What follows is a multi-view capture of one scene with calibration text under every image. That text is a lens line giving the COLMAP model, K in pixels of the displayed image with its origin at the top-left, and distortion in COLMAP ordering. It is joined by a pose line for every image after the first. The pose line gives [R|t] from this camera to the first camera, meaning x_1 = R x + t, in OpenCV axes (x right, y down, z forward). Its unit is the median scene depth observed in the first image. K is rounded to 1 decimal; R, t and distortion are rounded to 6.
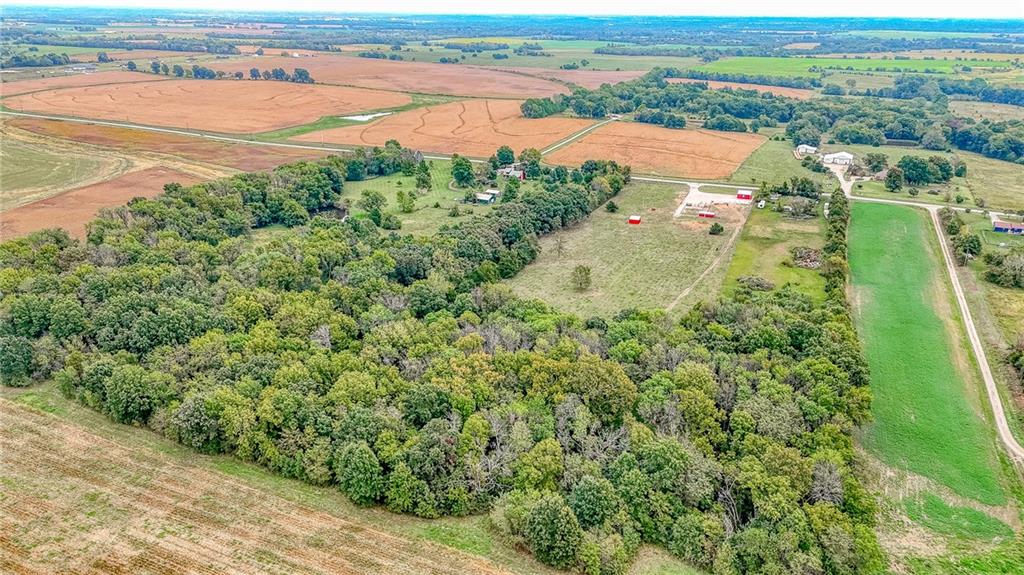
lens RADIAL K [[750.7, 0, 509.5], [0, 750.7, 288.8], [0, 0, 1]] dist [0.076667, -0.069514]
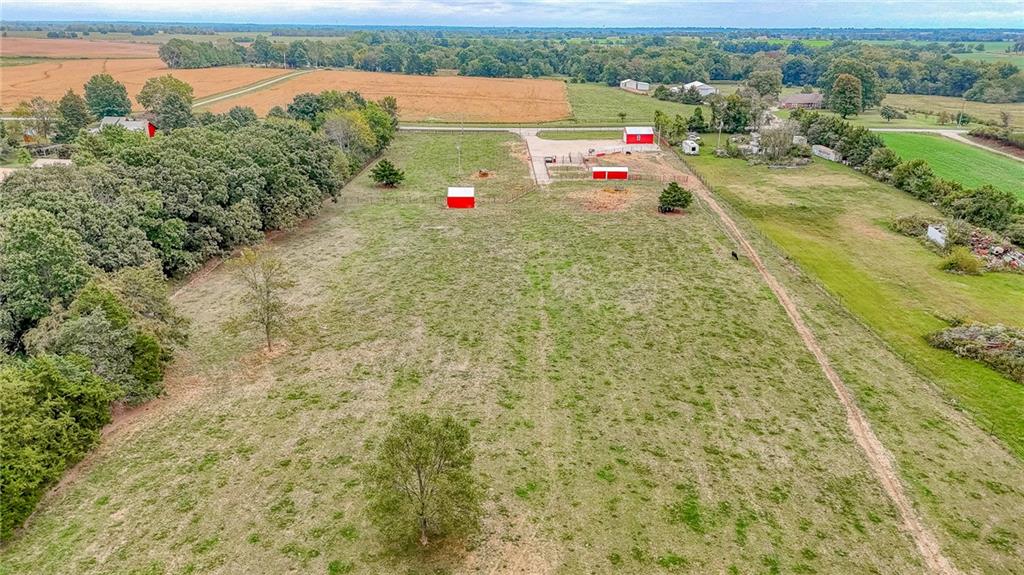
lens RADIAL K [[750.7, 0, 509.5], [0, 750.7, 288.8], [0, 0, 1]] dist [0.076667, -0.069514]
pose [[0.920556, -0.131503, 0.367809, 0.040908], [0.137180, 0.990487, 0.010795, -0.044185], [-0.365729, 0.040518, 0.929839, 0.609797]]
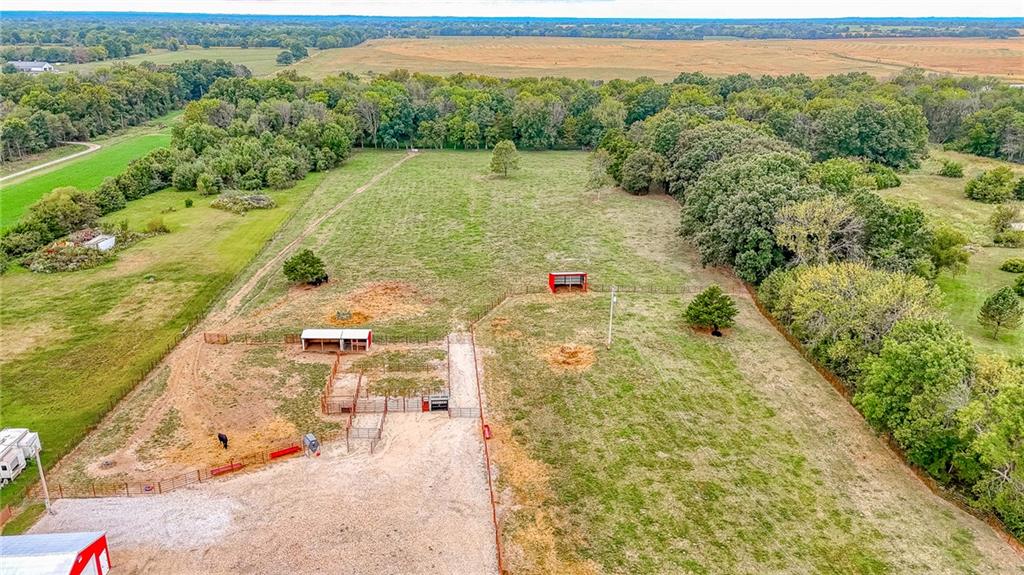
lens RADIAL K [[750.7, 0, 509.5], [0, 750.7, 288.8], [0, 0, 1]] dist [0.076667, -0.069514]
pose [[-0.892255, 0.134518, -0.431029, 0.305827], [-0.173186, 0.779630, 0.601817, -0.256721], [0.416999, 0.611622, -0.672332, 1.145843]]
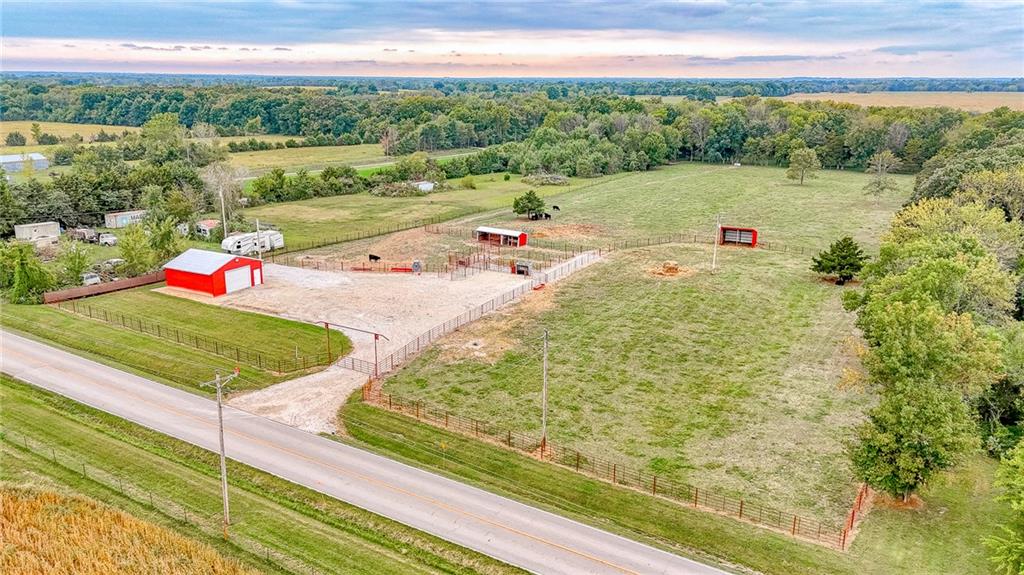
lens RADIAL K [[750.7, 0, 509.5], [0, 750.7, 288.8], [0, 0, 1]] dist [0.076667, -0.069514]
pose [[-0.995666, -0.044137, 0.081864, 0.226810], [0.012176, 0.810784, 0.585219, -0.253272], [-0.092204, 0.583679, -0.806732, 1.229291]]
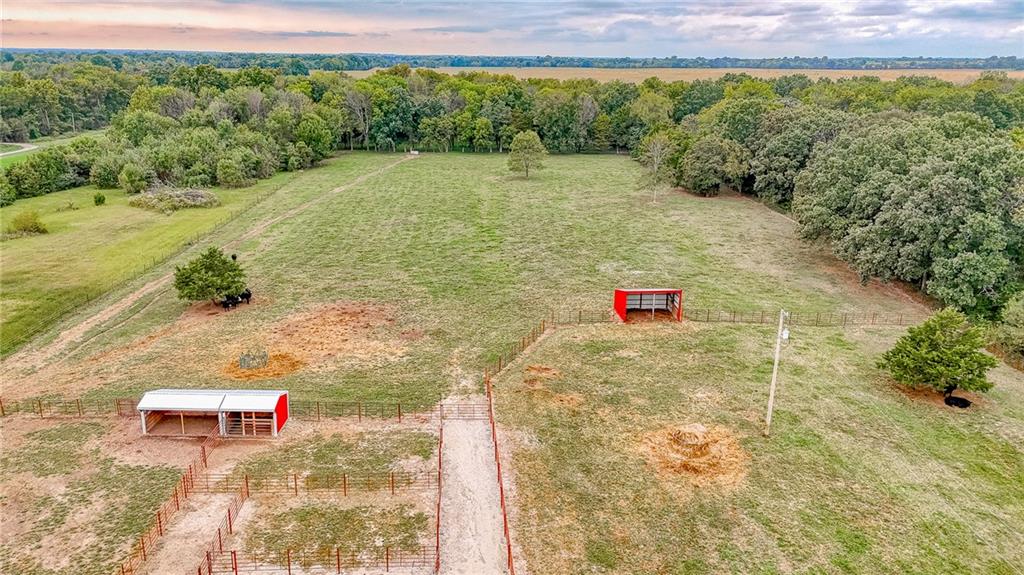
lens RADIAL K [[750.7, 0, 509.5], [0, 750.7, 288.8], [0, 0, 1]] dist [0.076667, -0.069514]
pose [[-0.897583, 0.107778, -0.427467, 0.262534], [-0.172889, 0.805917, 0.566222, -0.183533], [0.405529, 0.582136, -0.704744, 1.065594]]
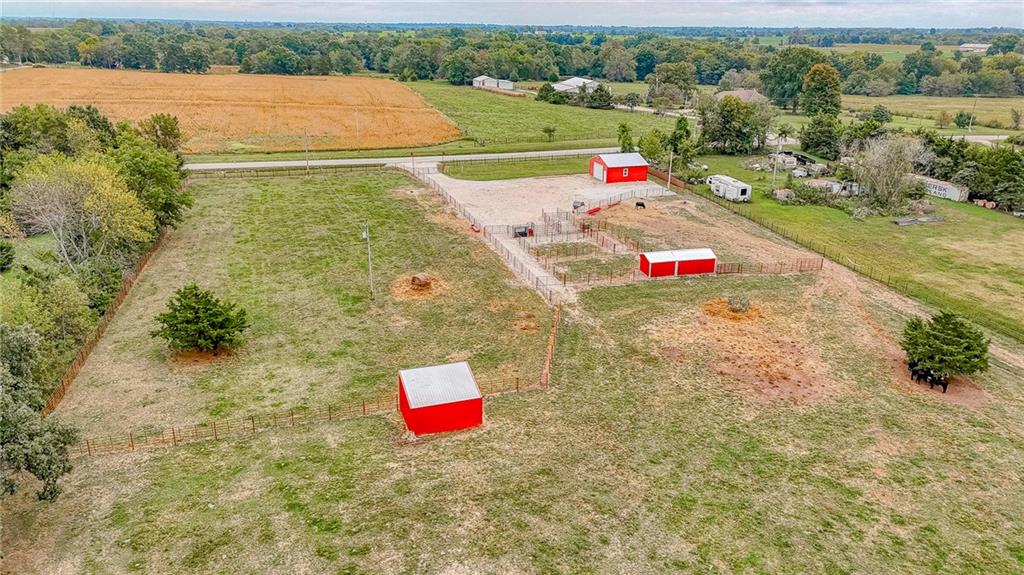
lens RADIAL K [[750.7, 0, 509.5], [0, 750.7, 288.8], [0, 0, 1]] dist [0.076667, -0.069514]
pose [[0.764671, -0.215306, 0.607389, 0.091232], [0.221609, 0.972908, 0.065880, -0.113041], [-0.605118, 0.084227, 0.791668, 0.840899]]
